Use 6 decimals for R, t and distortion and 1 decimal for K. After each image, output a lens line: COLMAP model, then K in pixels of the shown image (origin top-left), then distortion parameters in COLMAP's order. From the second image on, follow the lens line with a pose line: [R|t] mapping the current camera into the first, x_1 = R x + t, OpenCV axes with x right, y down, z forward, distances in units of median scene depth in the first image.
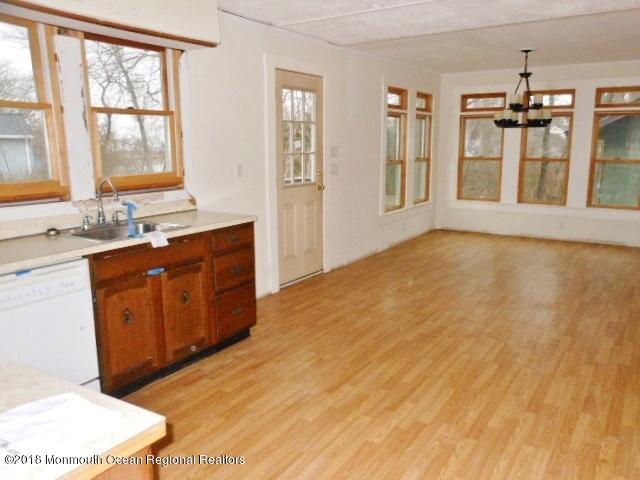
lens RADIAL K [[522.5, 0, 320.0], [0, 522.5, 240.0], [0, 0, 1]] dist [-0.113206, 0.258776]
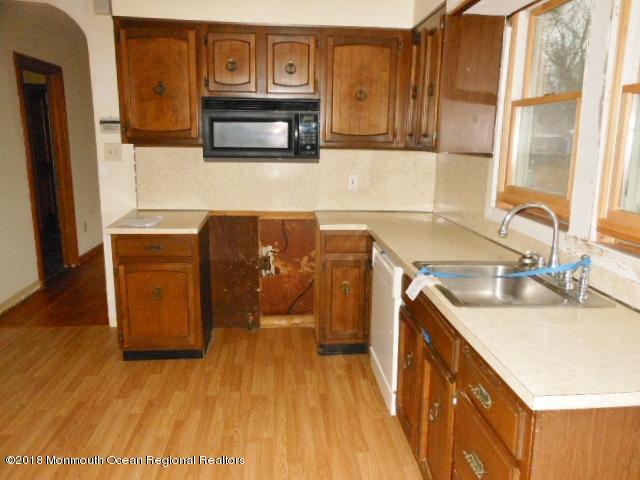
lens RADIAL K [[513.1, 0, 311.6], [0, 513.1, 237.5], [0, 0, 1]] dist [0.036836, -0.097659]
pose [[-0.800997, 0.117937, -0.586936, 0.180924], [-0.115464, 0.931563, 0.344759, -0.264316], [0.587428, 0.343921, -0.732562, 1.307458]]
